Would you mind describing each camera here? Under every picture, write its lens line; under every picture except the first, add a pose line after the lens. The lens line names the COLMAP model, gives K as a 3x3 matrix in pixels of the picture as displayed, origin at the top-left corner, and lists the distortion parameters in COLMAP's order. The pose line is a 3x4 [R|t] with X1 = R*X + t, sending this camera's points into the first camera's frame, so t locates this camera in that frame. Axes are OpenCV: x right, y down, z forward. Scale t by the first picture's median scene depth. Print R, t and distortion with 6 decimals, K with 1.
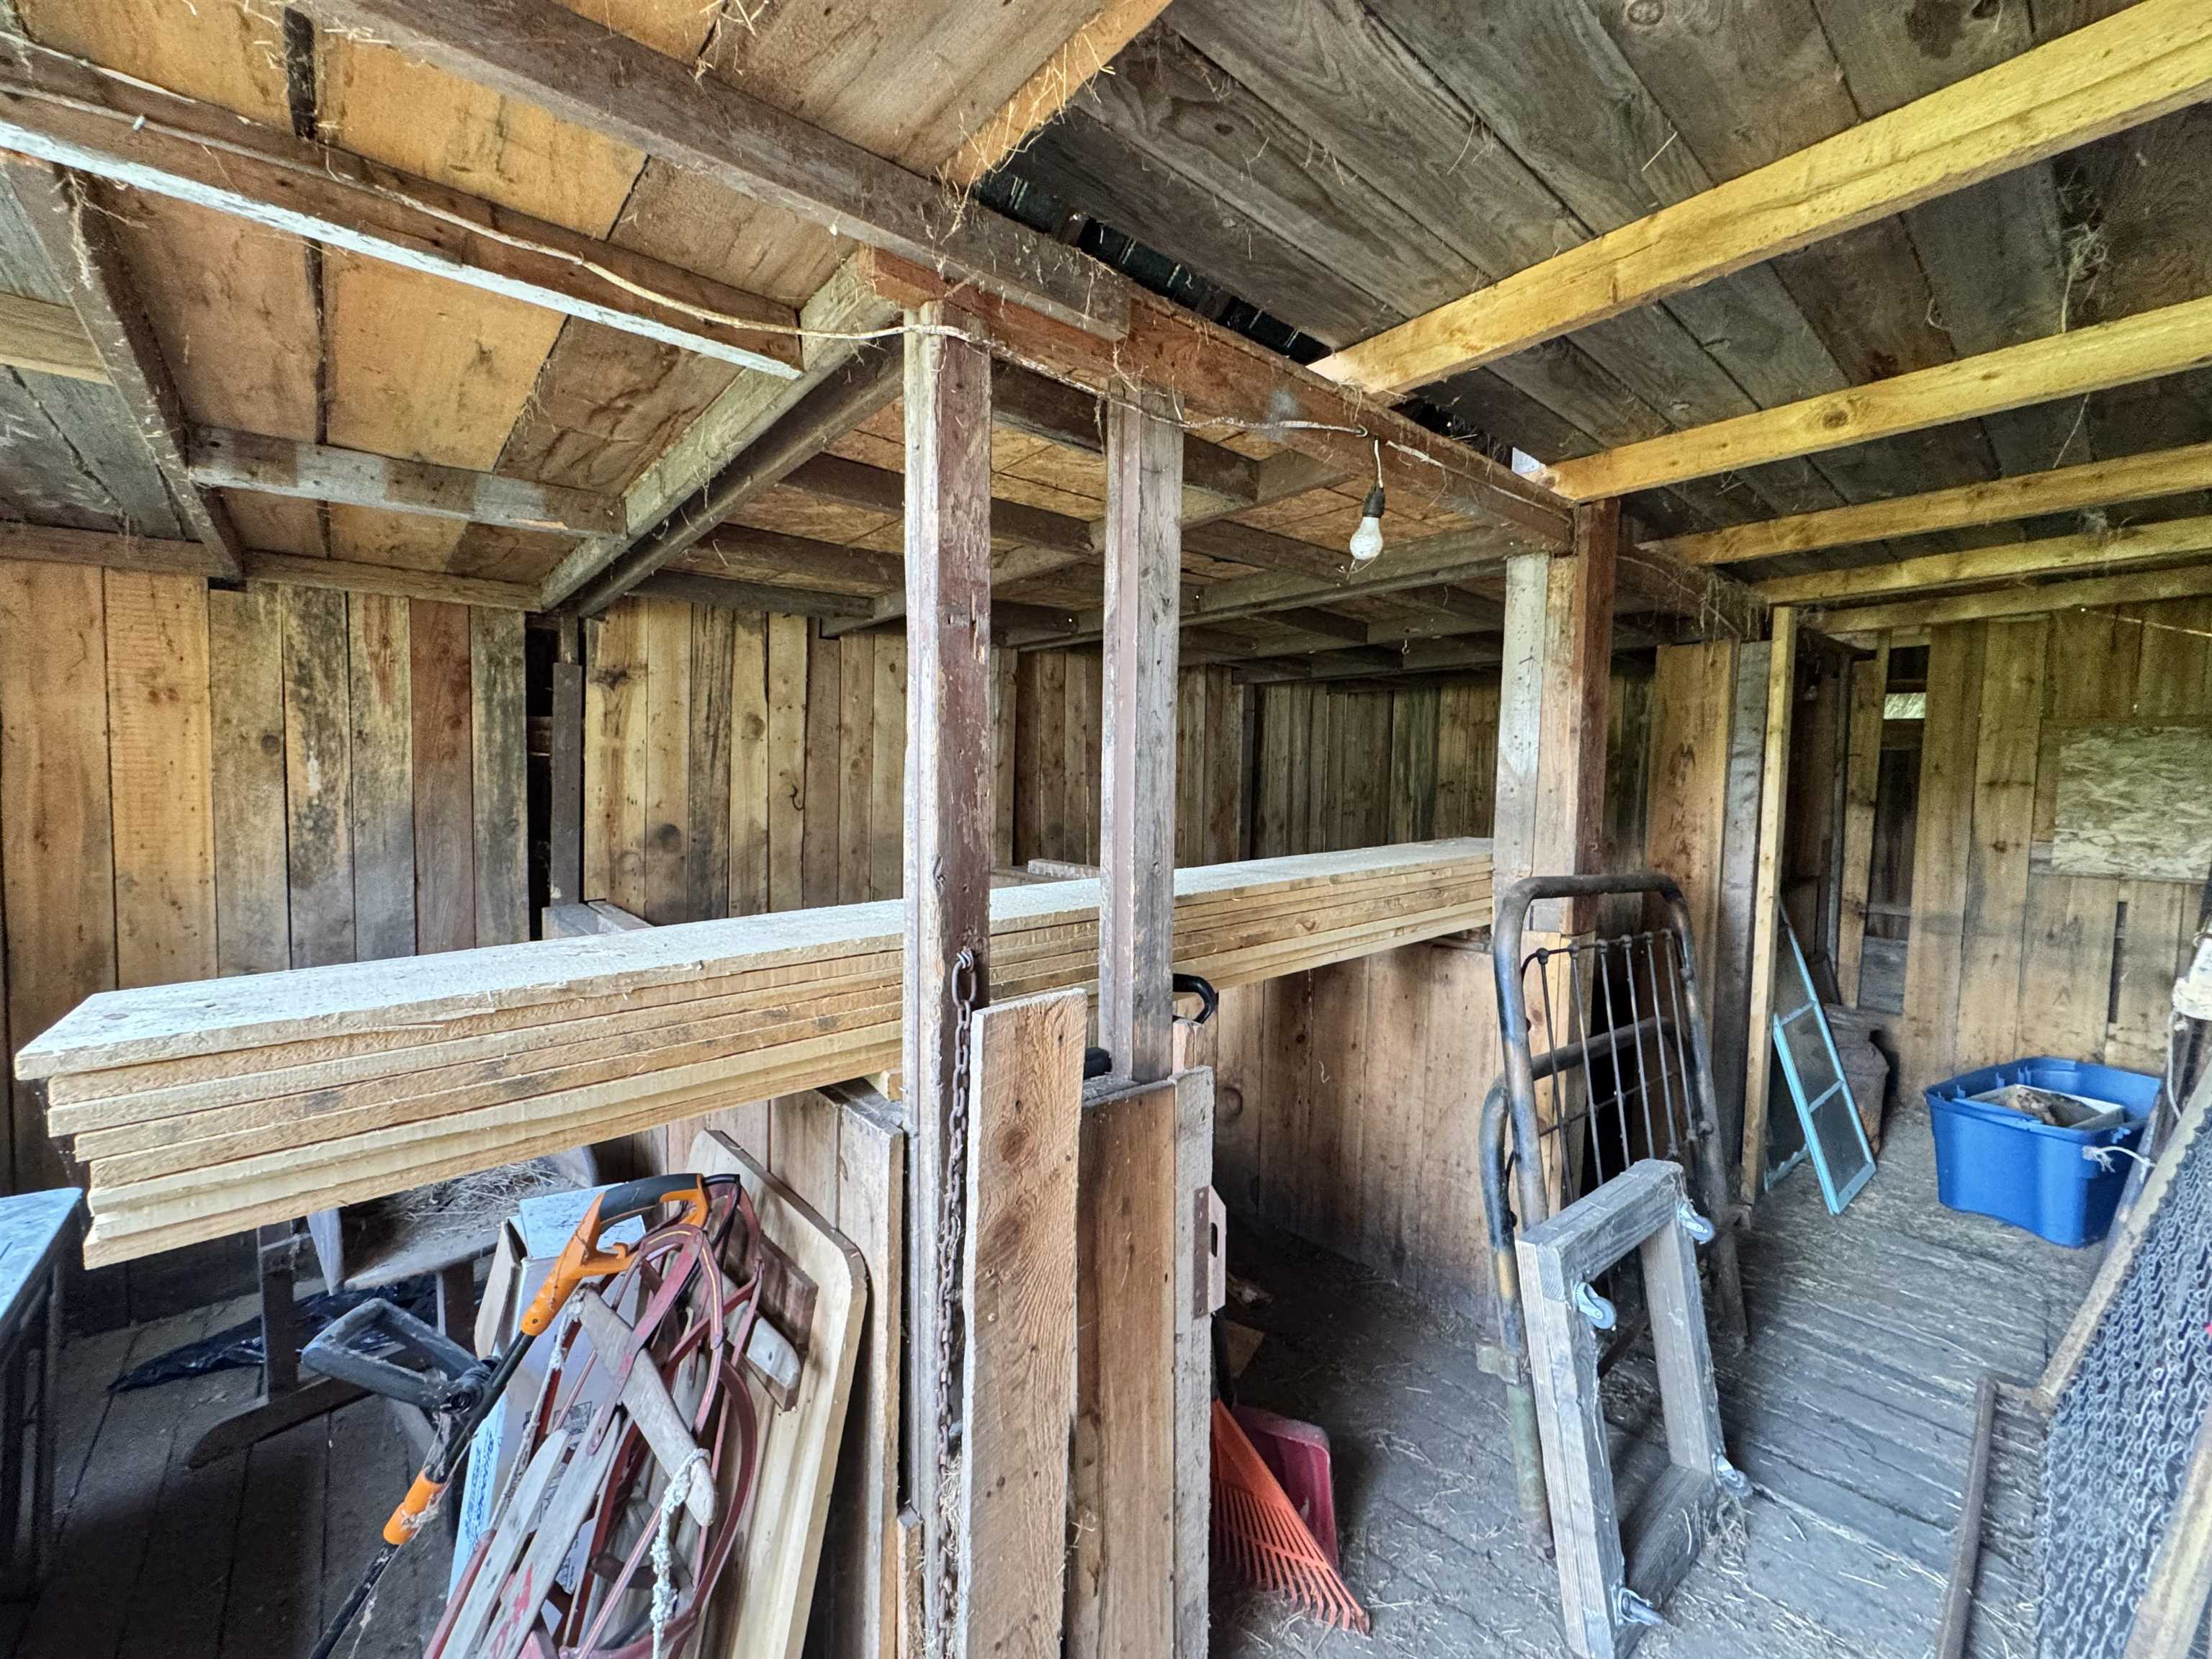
lens RADIAL K [[880.1, 0, 1106.6], [0, 880.1, 822.1], [0, 0, 1]] dist [-0.001108, 0.000625]
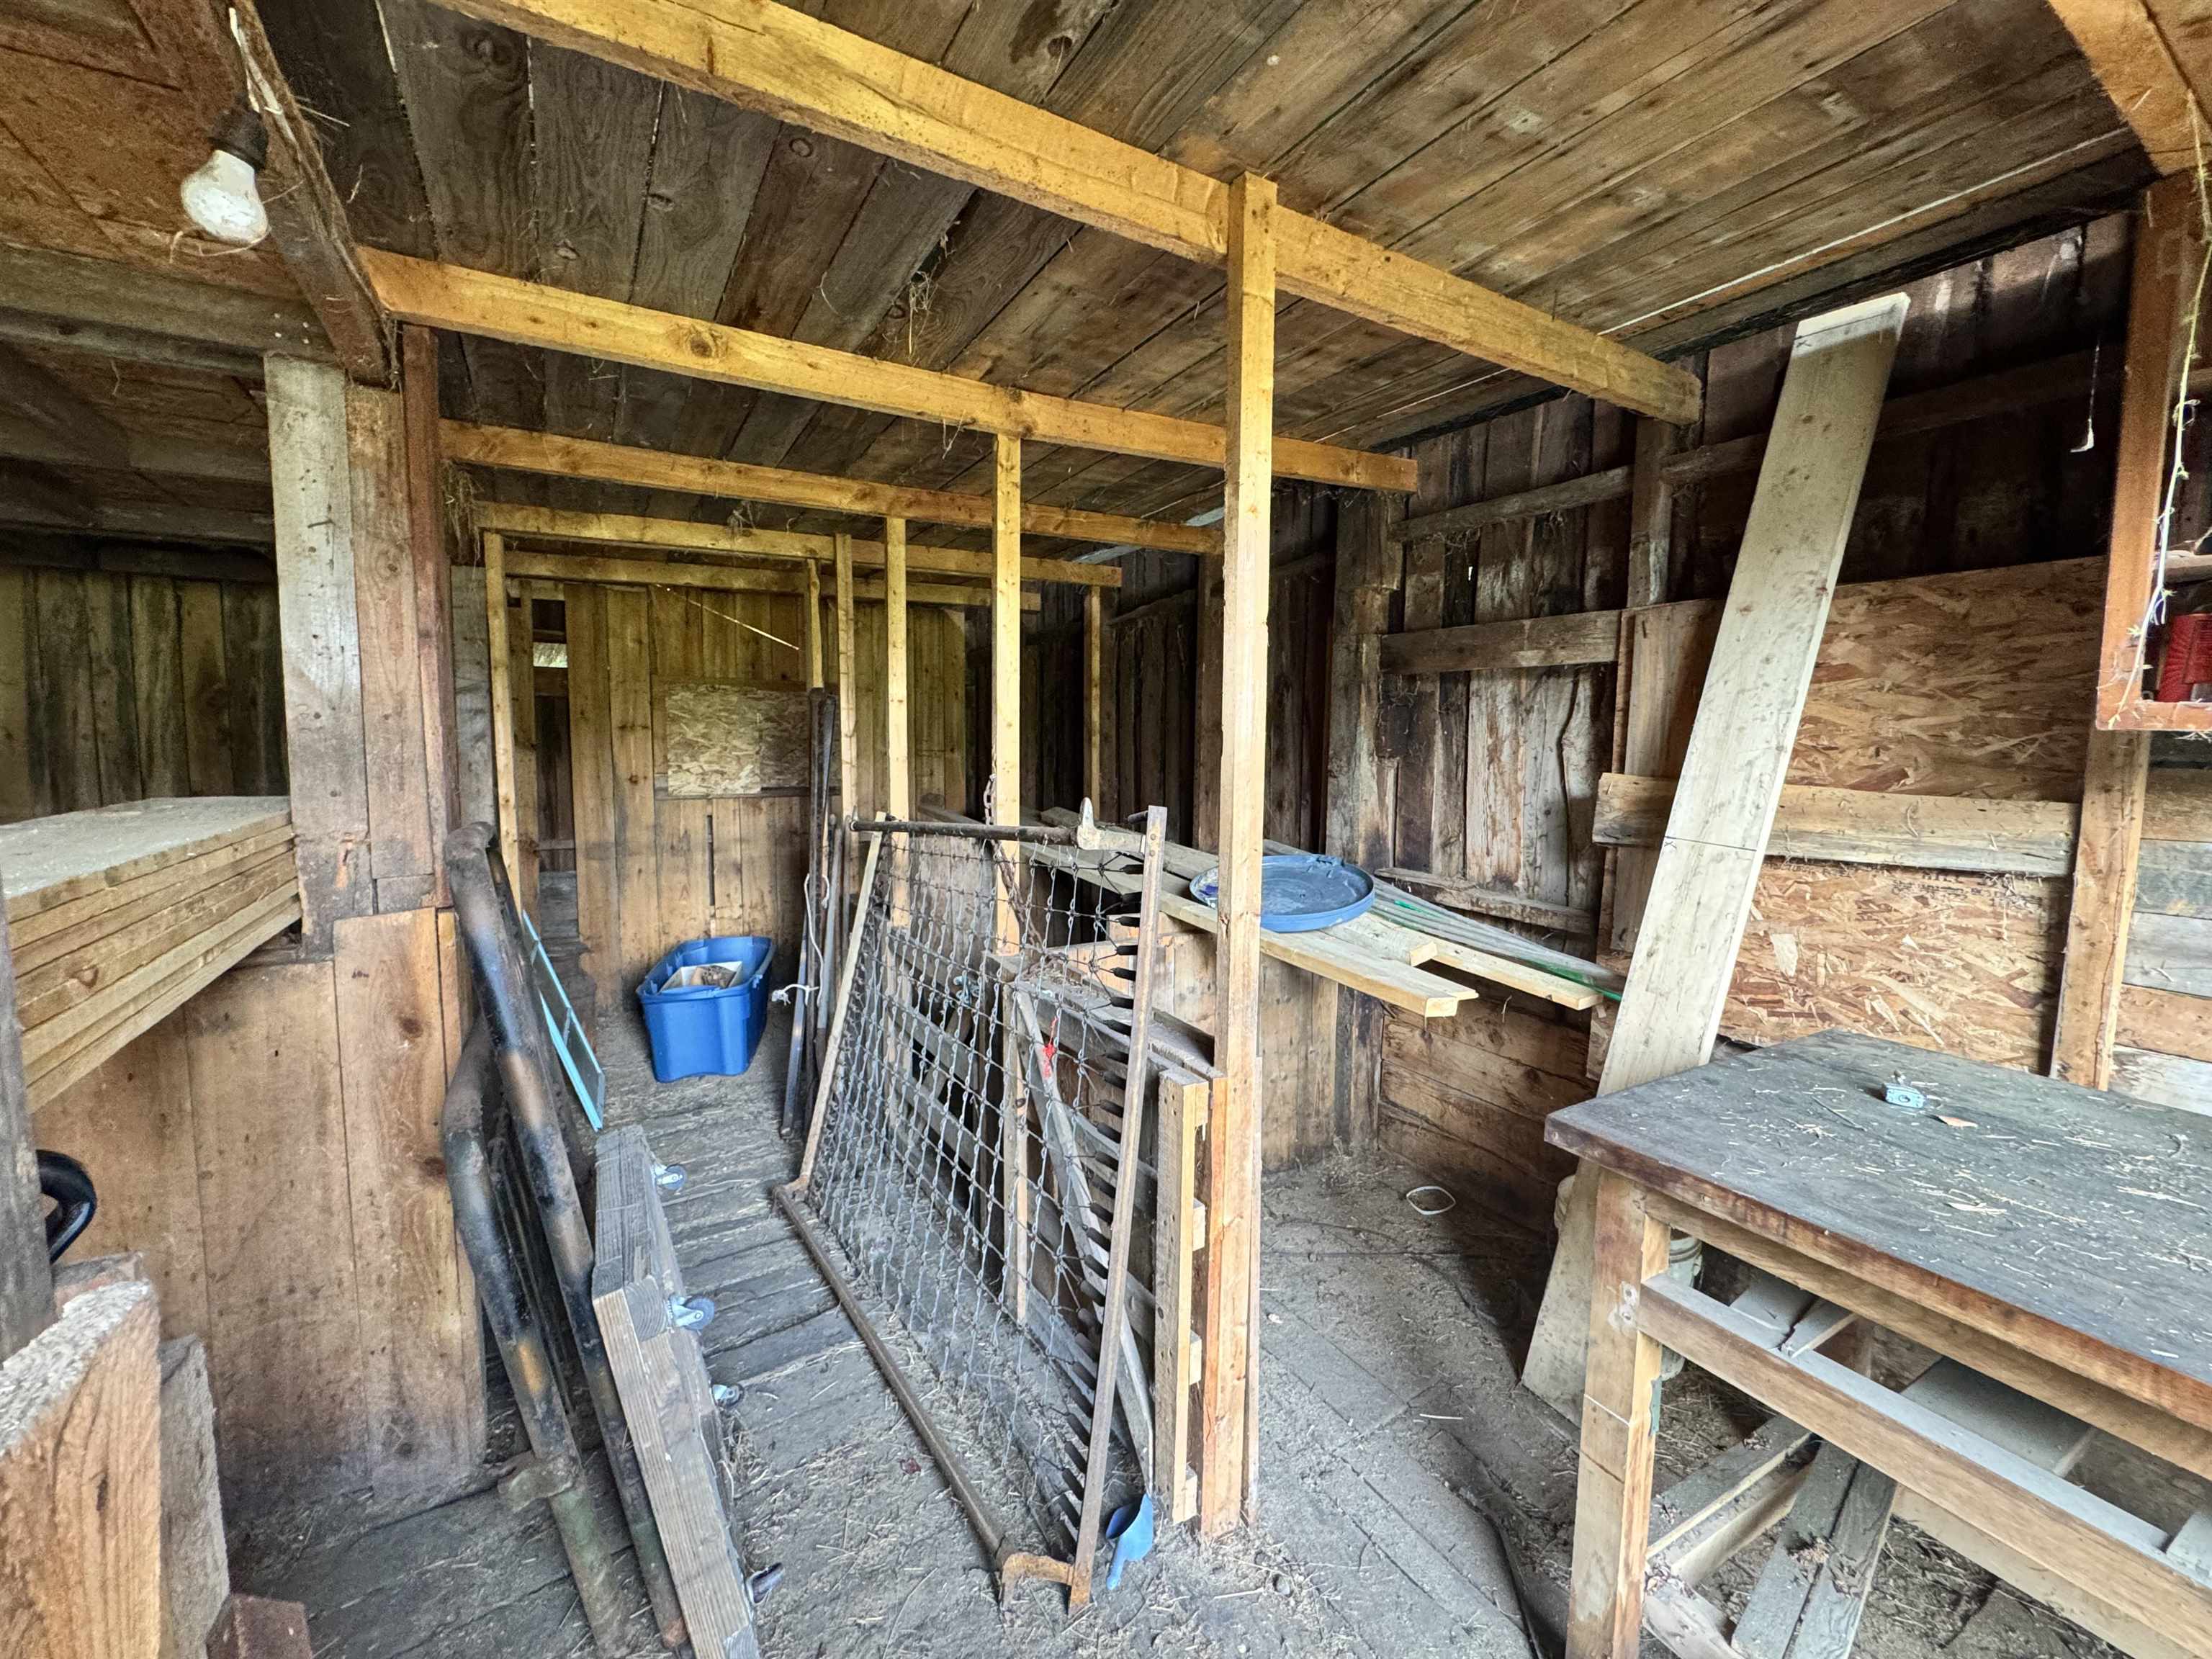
lens RADIAL K [[880.1, 0, 1103.0], [0, 880.1, 821.6], [0, 0, 1]] dist [-0.001108, 0.000625]
pose [[0.163705, -0.098455, 0.981584, -0.102557], [0.051524, 0.994503, 0.091158, 0.012796], [-0.985163, 0.035653, 0.167878, 0.268778]]
